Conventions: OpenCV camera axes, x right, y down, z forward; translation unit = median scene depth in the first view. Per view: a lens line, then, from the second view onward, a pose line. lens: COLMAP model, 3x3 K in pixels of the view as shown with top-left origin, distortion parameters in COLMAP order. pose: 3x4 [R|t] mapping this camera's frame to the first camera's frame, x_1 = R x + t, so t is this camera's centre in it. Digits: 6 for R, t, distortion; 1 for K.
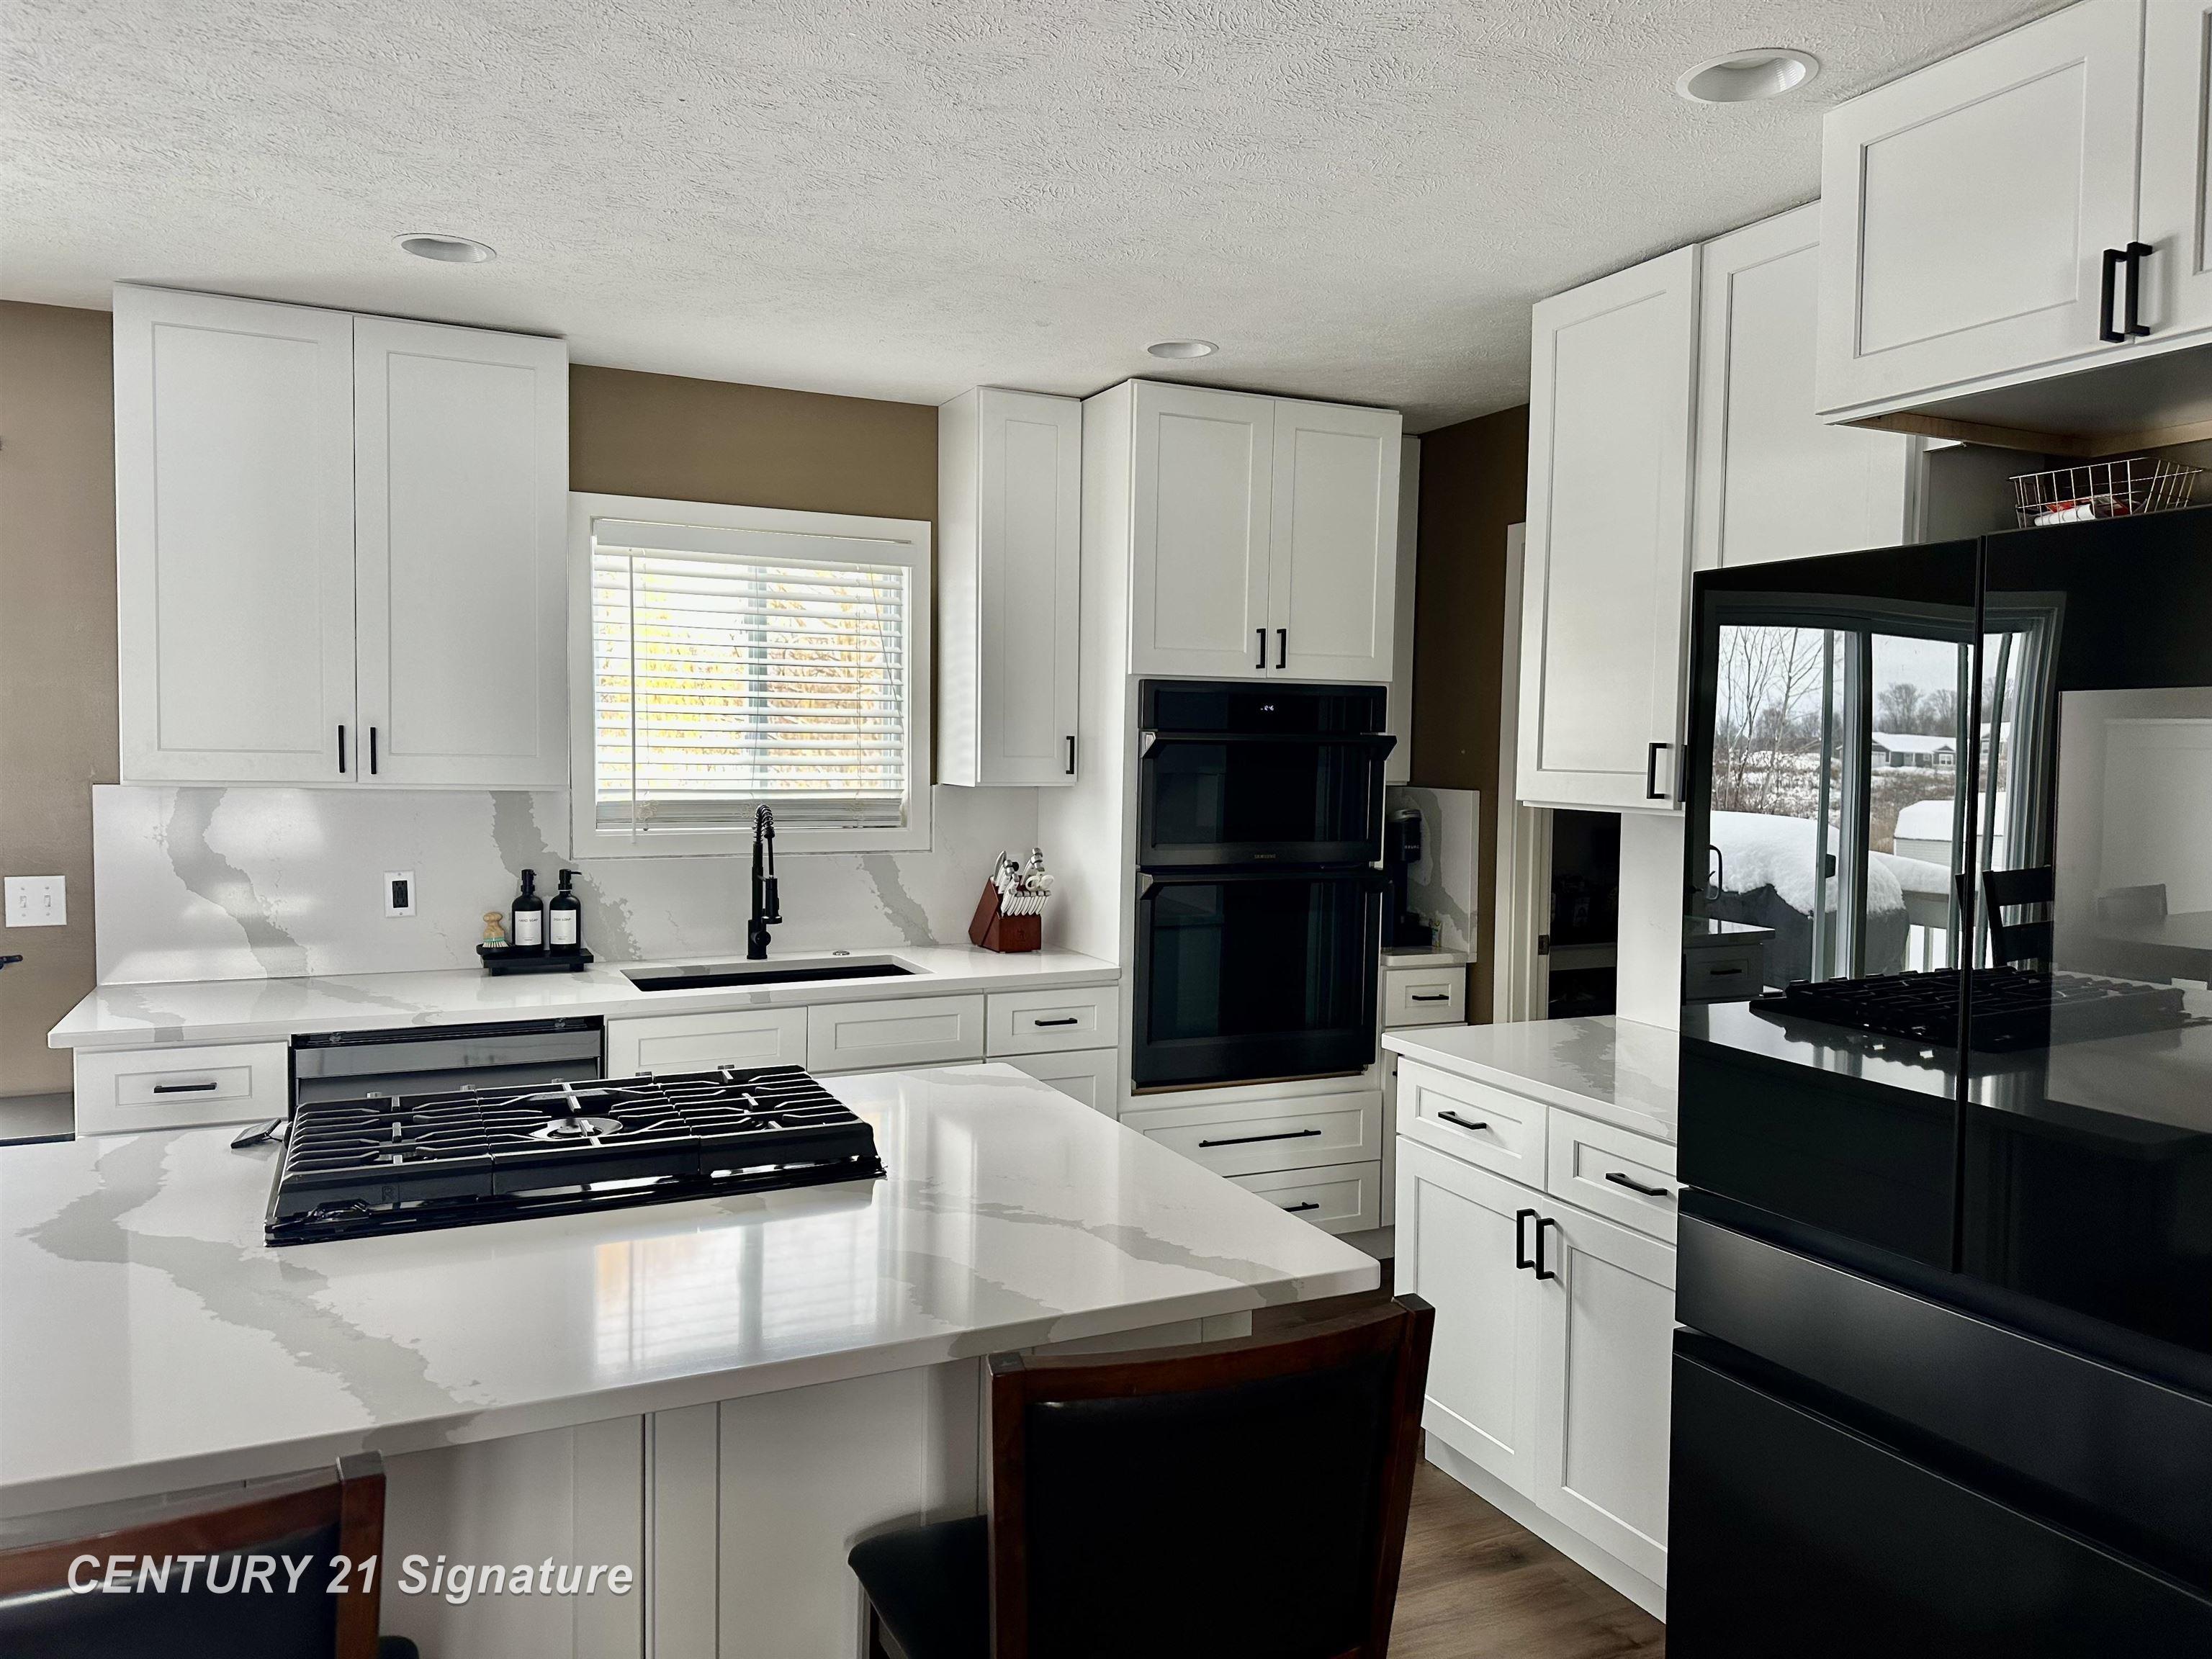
lens RADIAL K [[1549.2, 0, 1098.6], [0, 1549.2, 824.4], [0, 0, 1]] dist [0.032239, -0.017195]
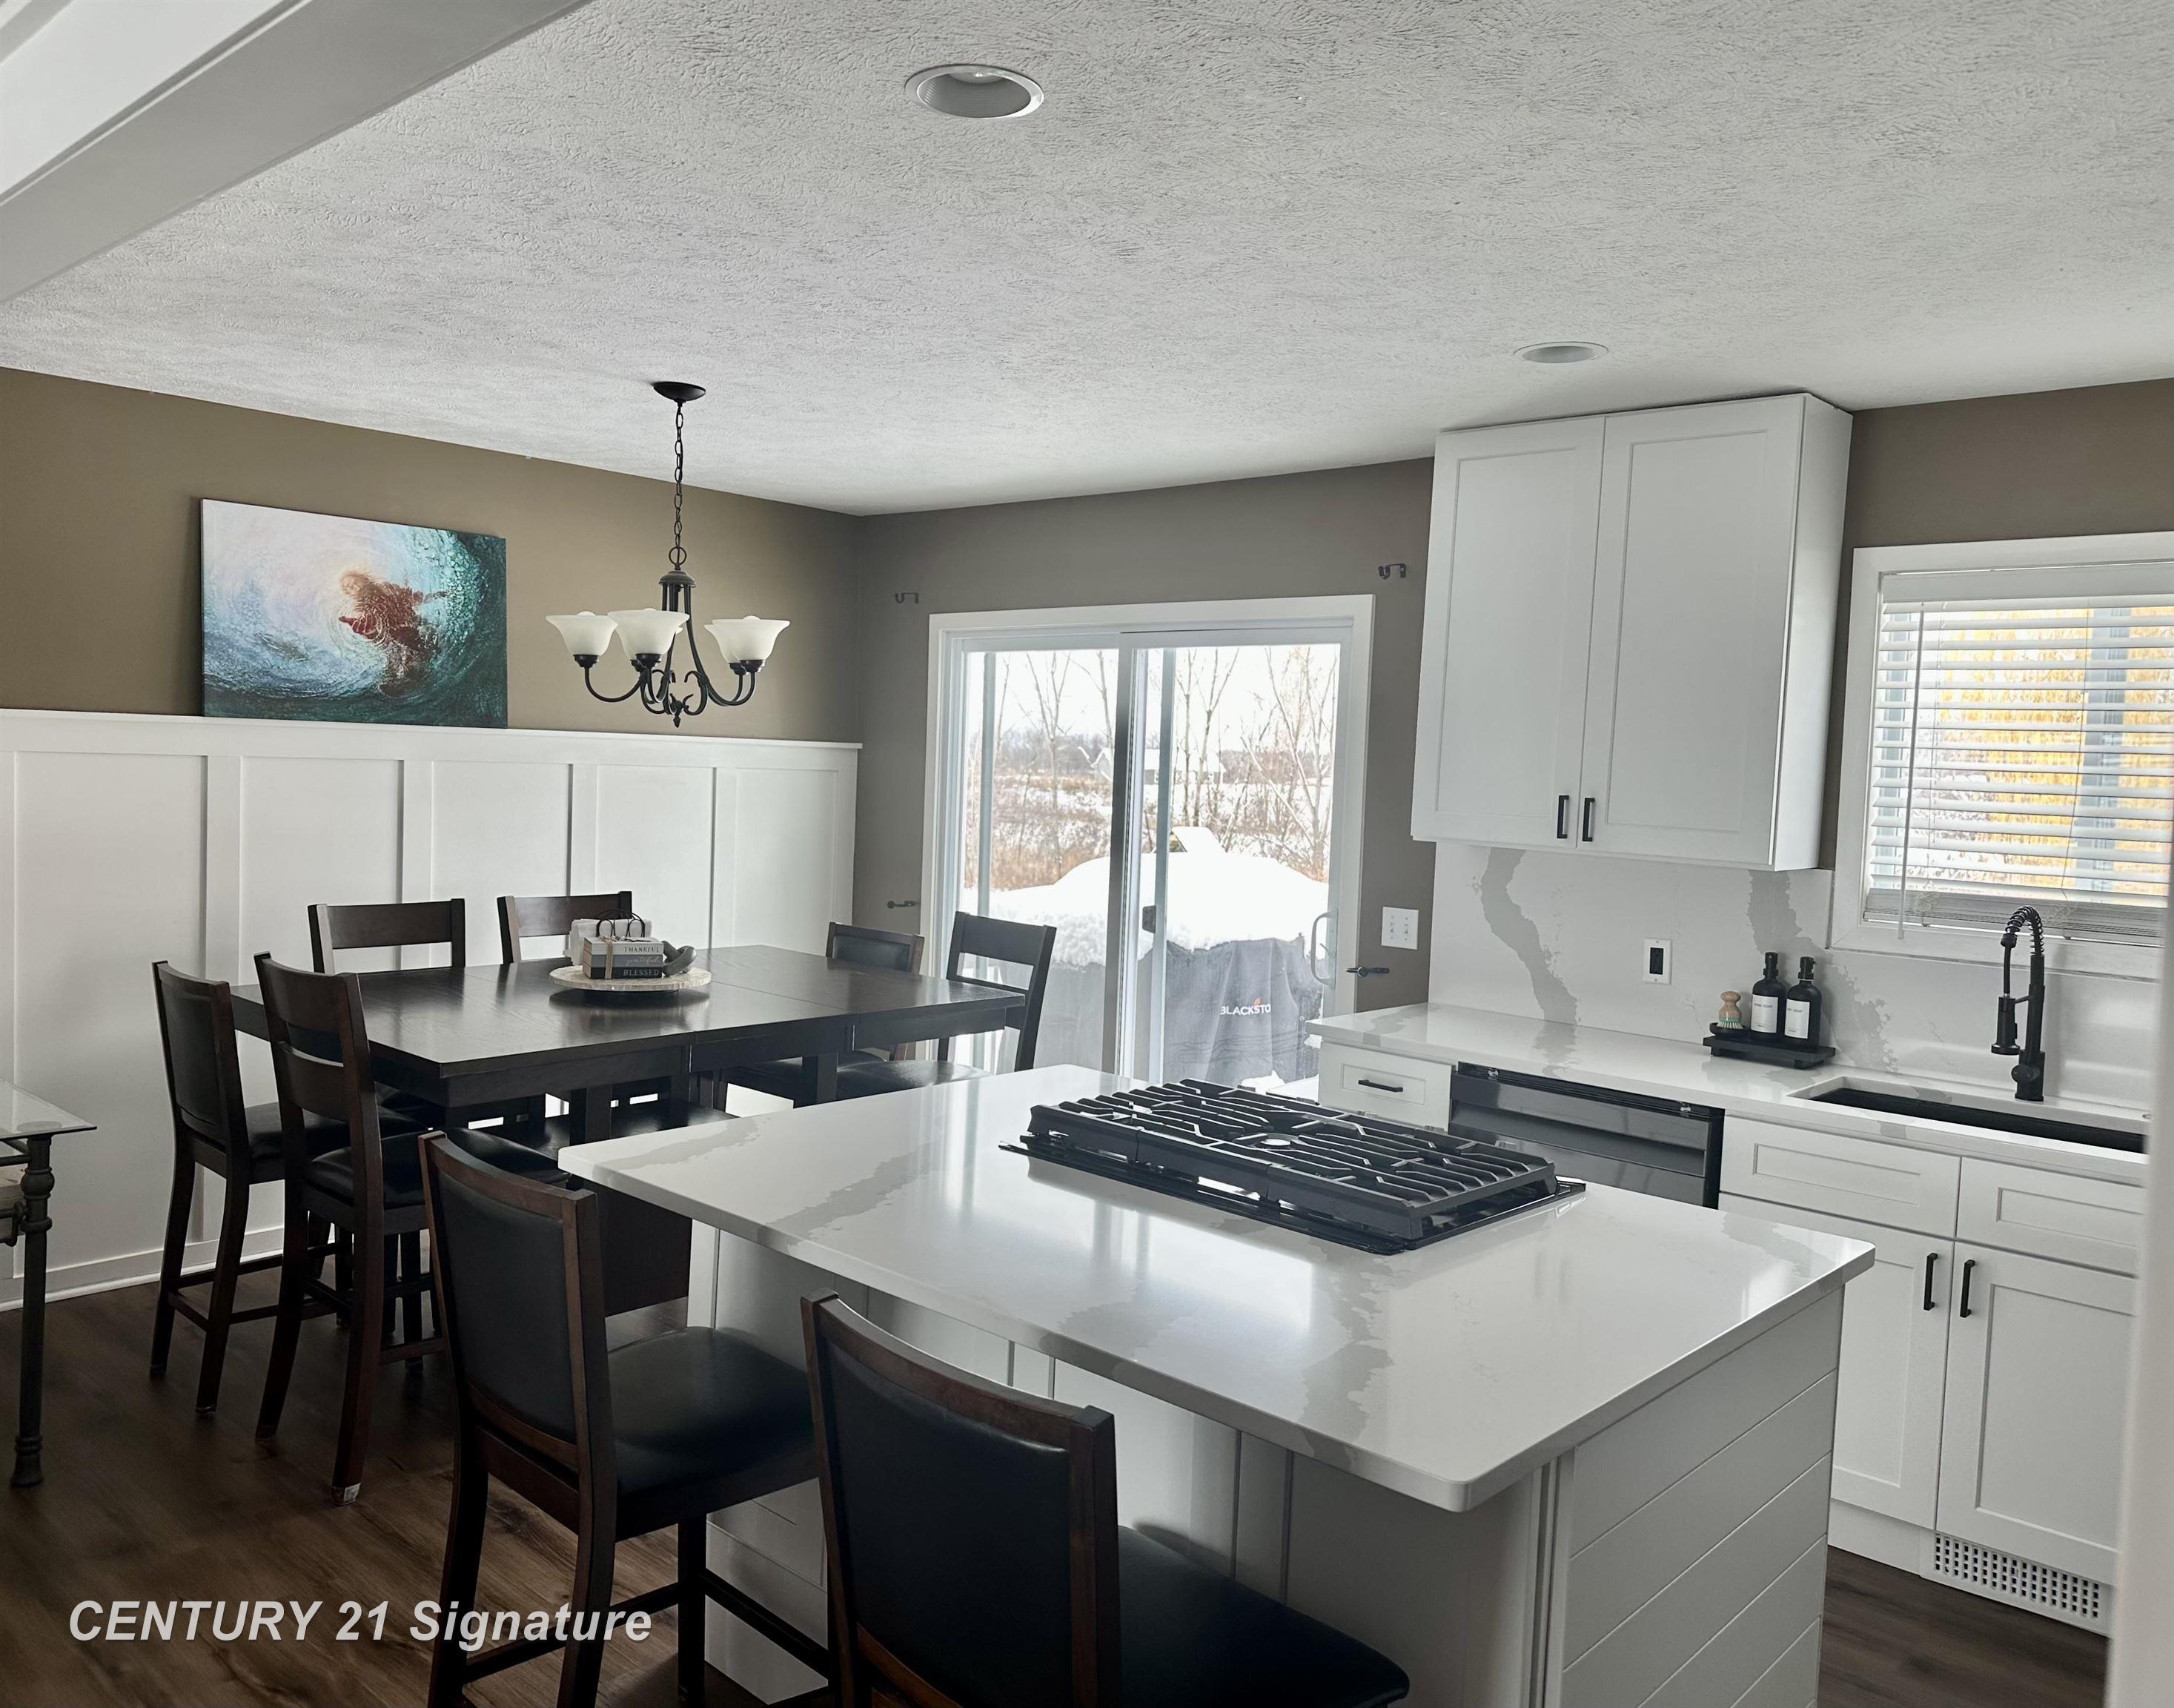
lens RADIAL K [[1672.3, 0, 1070.1], [0, 1672.3, 836.3], [0, 0, 1]] dist [0.066128, -0.011268]
pose [[0.377882, 0.046233, -0.924699, 0.418966], [-0.085871, 0.996198, 0.014716, -0.019822], [0.921863, 0.073844, 0.380415, 0.208996]]
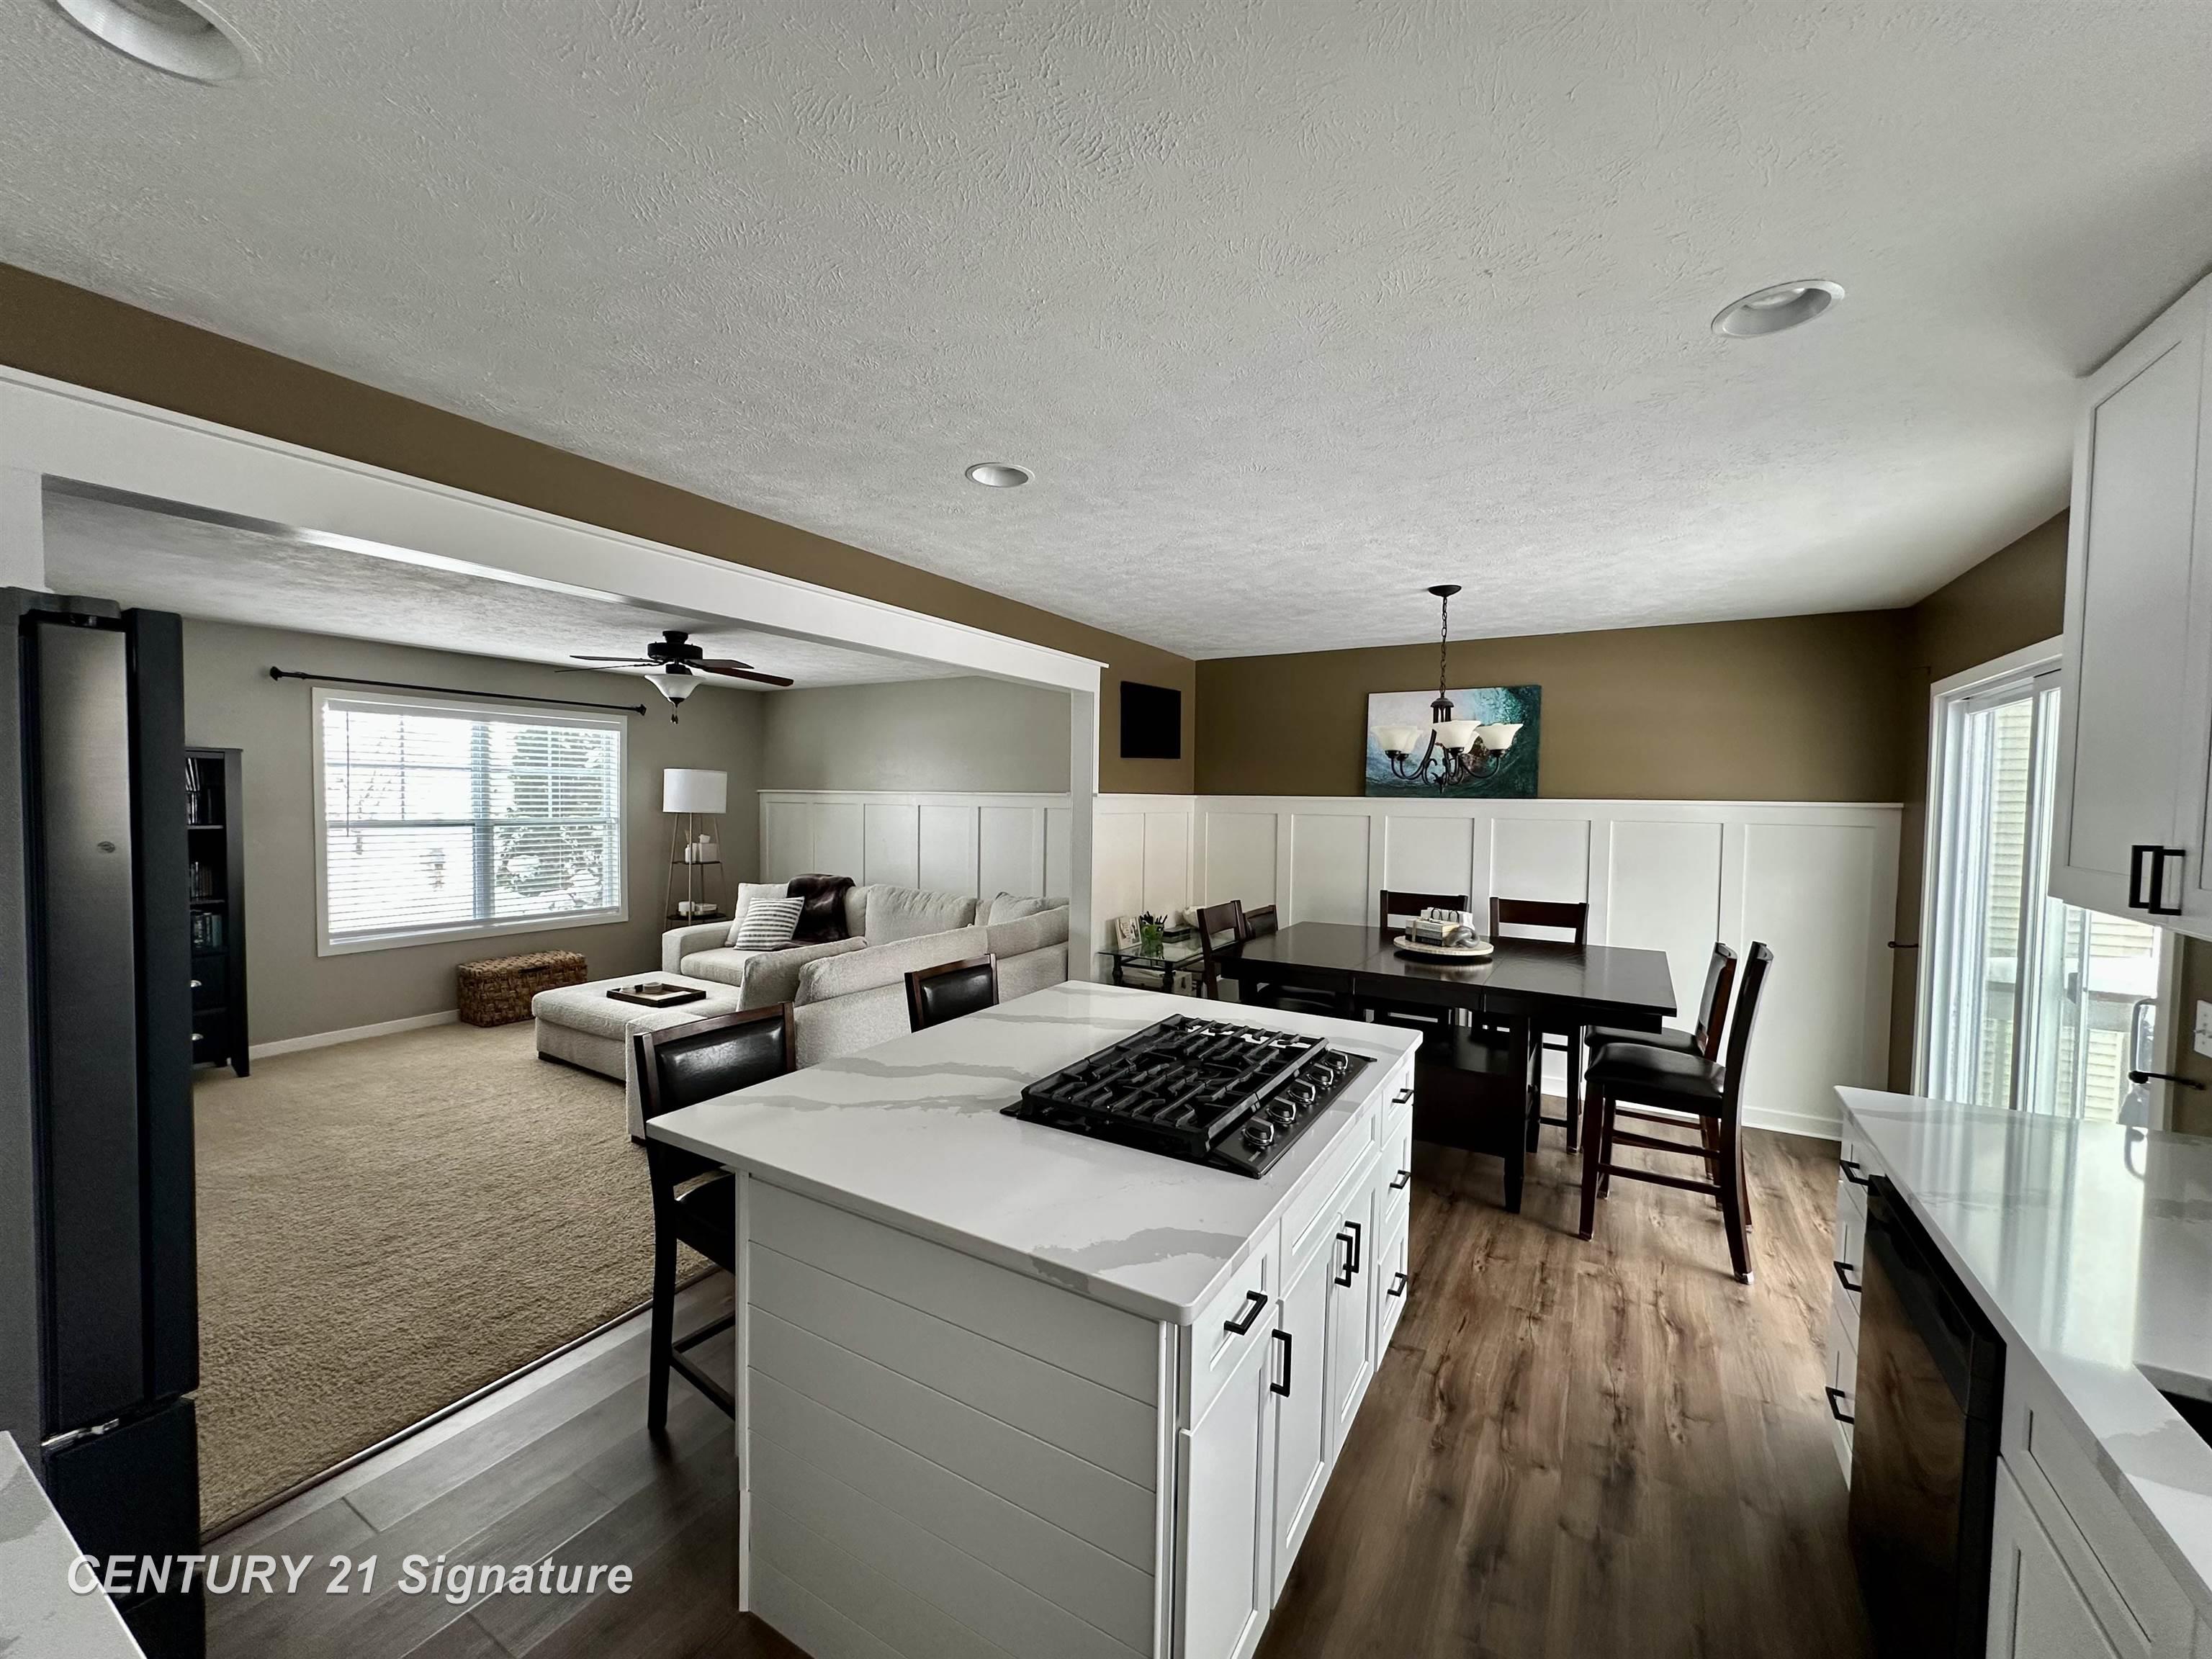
lens RADIAL K [[891.0, 0, 1093.7], [0, 891.0, 828.4], [0, 0, 1]] dist [0.003148, 0.001404]
pose [[-0.833638, -0.002421, -0.552305, 0.149480], [-0.055320, 0.995328, 0.079136, -0.068329], [0.549533, 0.096525, -0.829877, 0.954067]]
